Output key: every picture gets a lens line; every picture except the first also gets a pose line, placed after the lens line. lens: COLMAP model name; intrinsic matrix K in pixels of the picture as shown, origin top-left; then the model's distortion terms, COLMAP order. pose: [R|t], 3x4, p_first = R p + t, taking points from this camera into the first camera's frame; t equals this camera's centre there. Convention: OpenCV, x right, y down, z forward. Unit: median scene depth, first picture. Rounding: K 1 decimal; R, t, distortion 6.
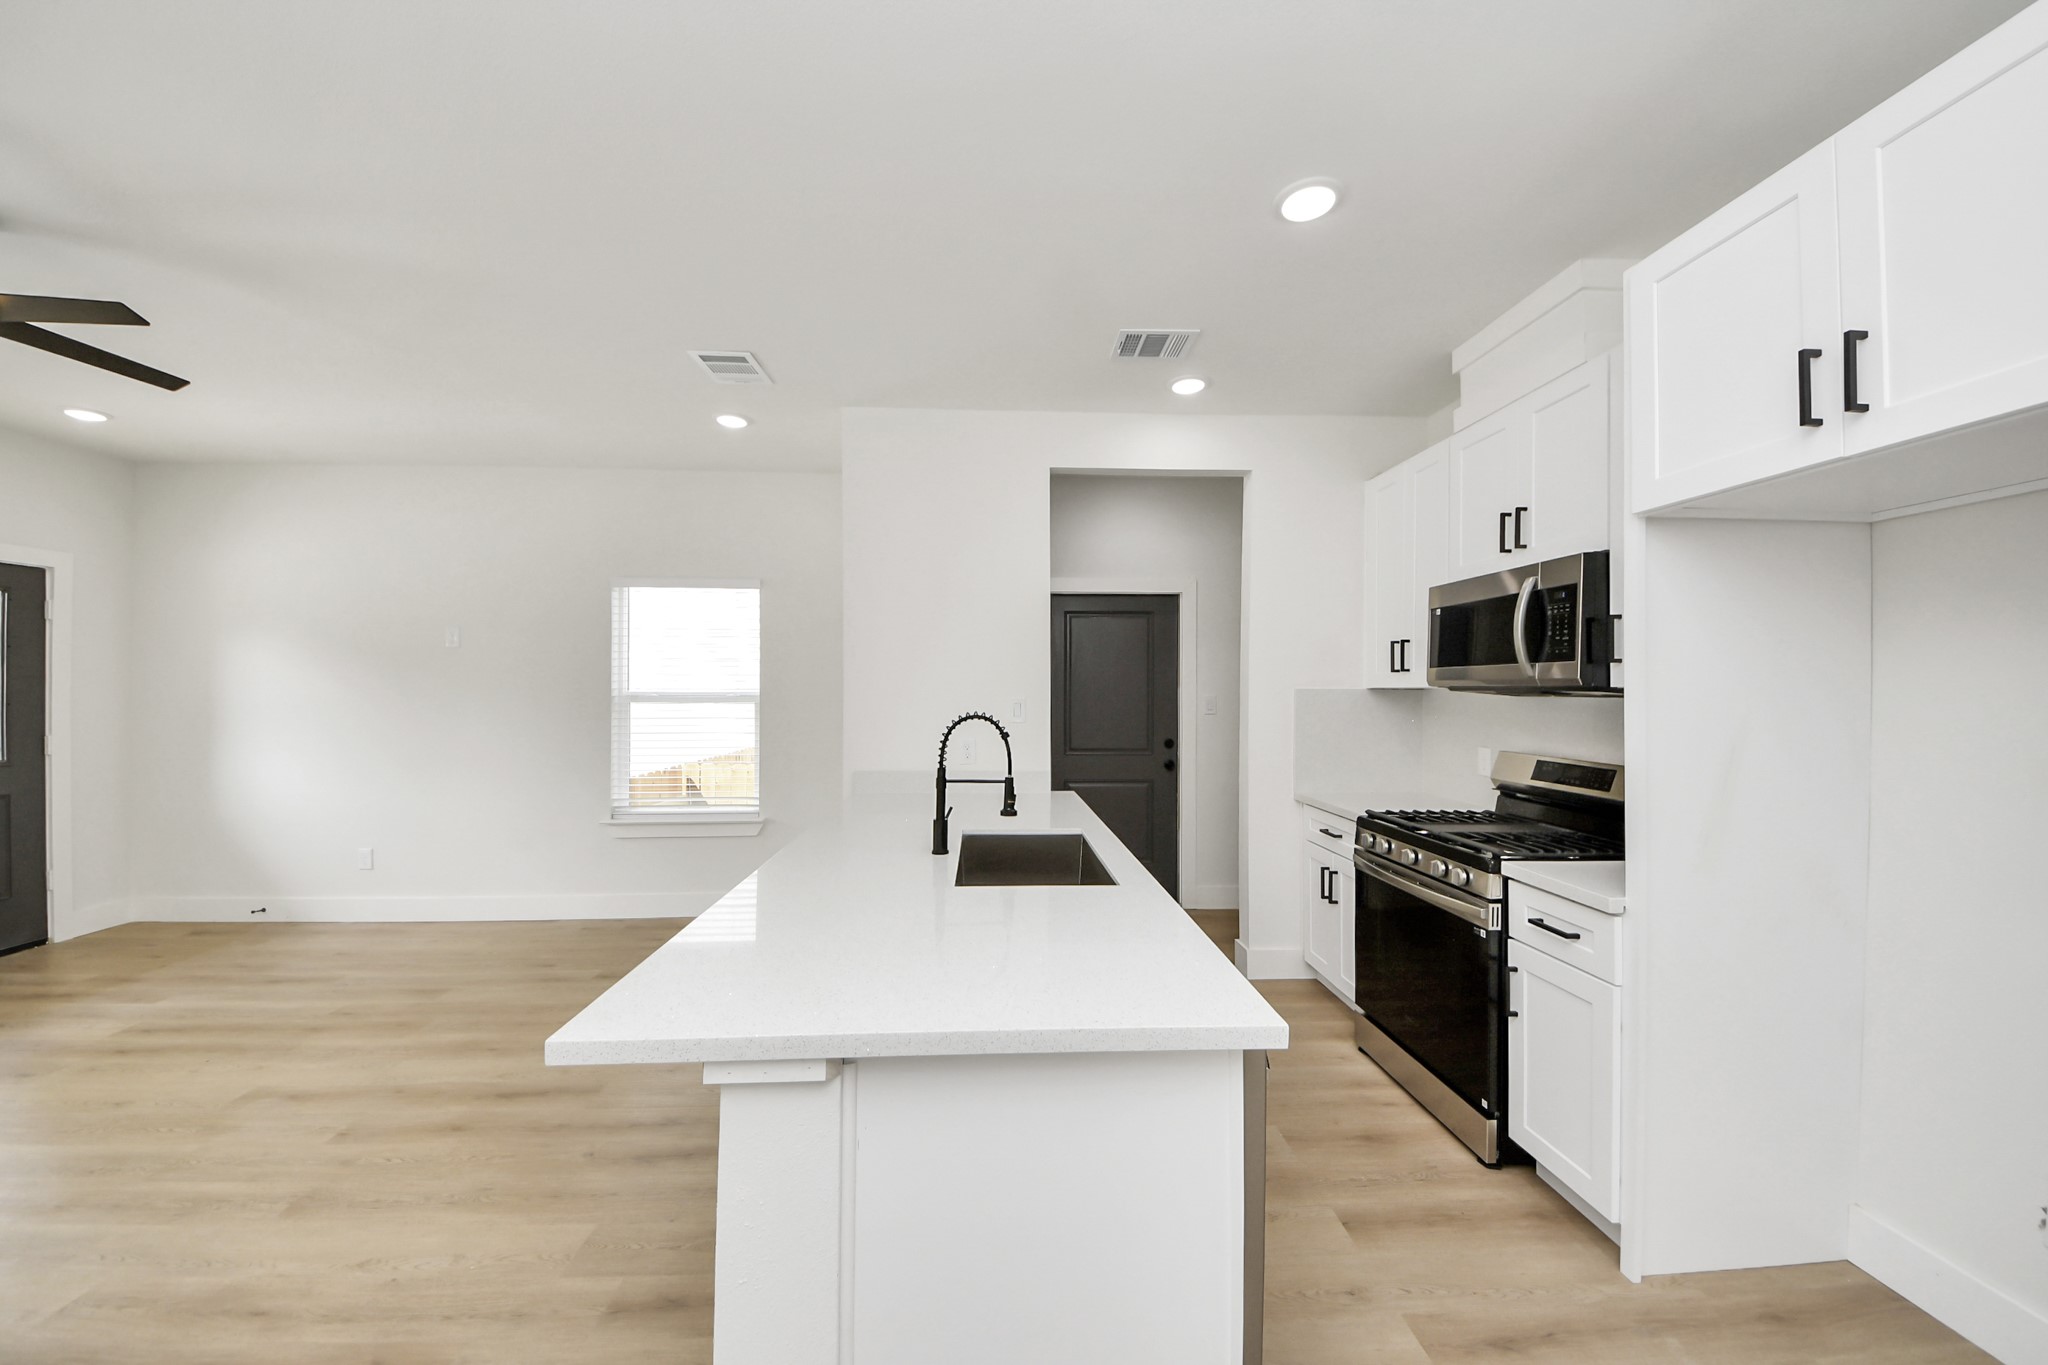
lens RADIAL K [[744.2, 0, 1019.7], [0, 744.2, 679.8], [0, 0, 1]] dist [-0.000583, -0.006843]
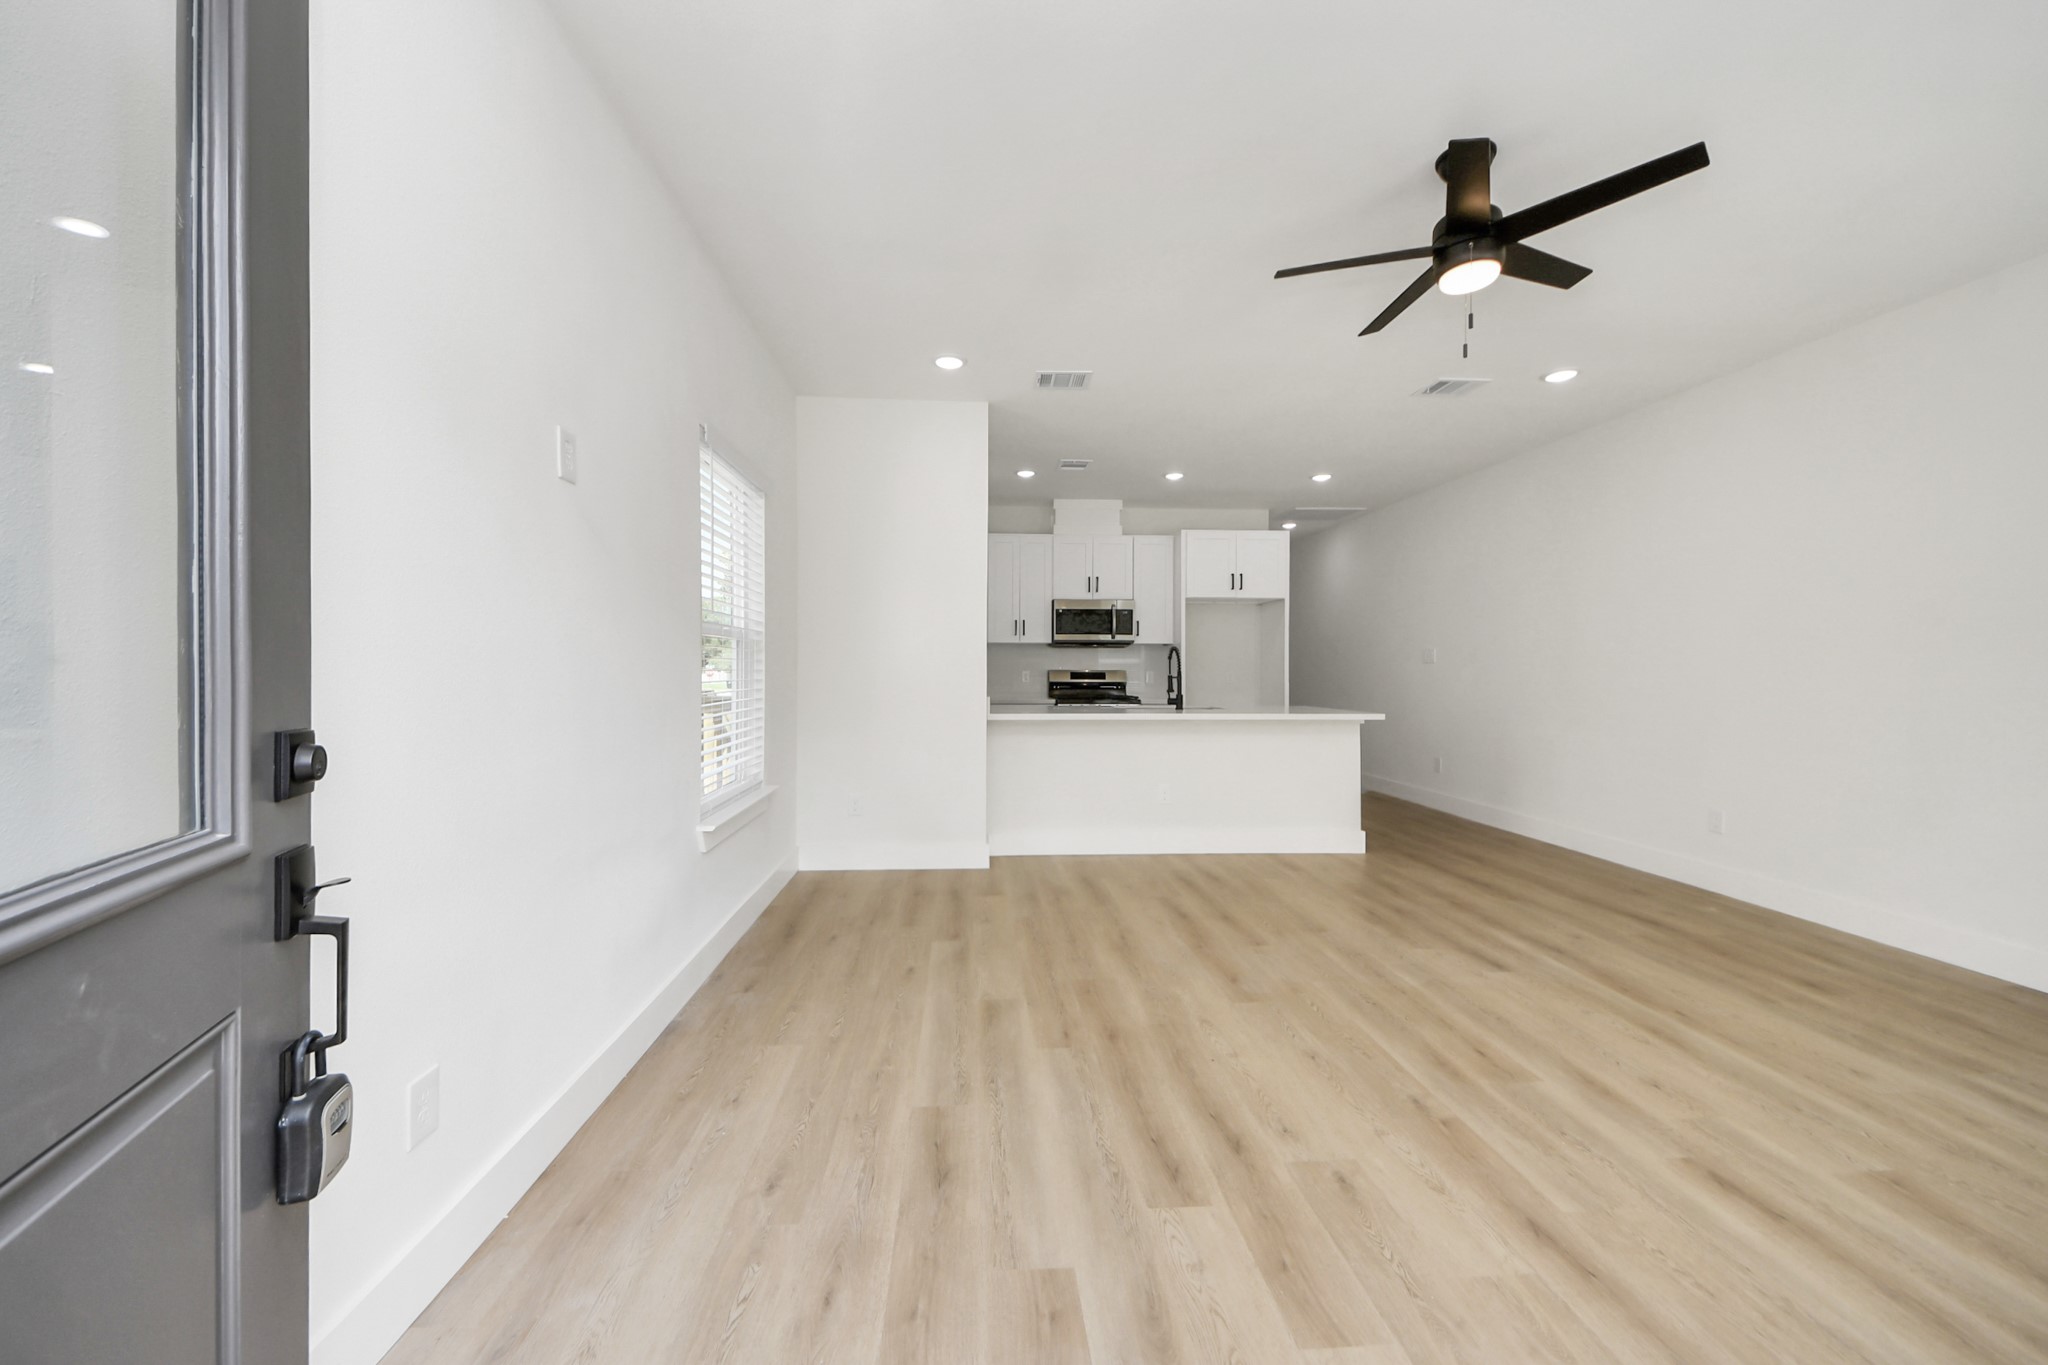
lens RADIAL K [[744.2, 0, 1019.7], [0, 744.2, 679.8], [0, 0, 1]] dist [-0.000583, -0.006843]
pose [[-0.005548, -0.017663, 0.999829, -1.752143], [-0.017409, 0.999694, 0.017564, 0.083724], [-0.999833, -0.017308, -0.005854, 1.116384]]
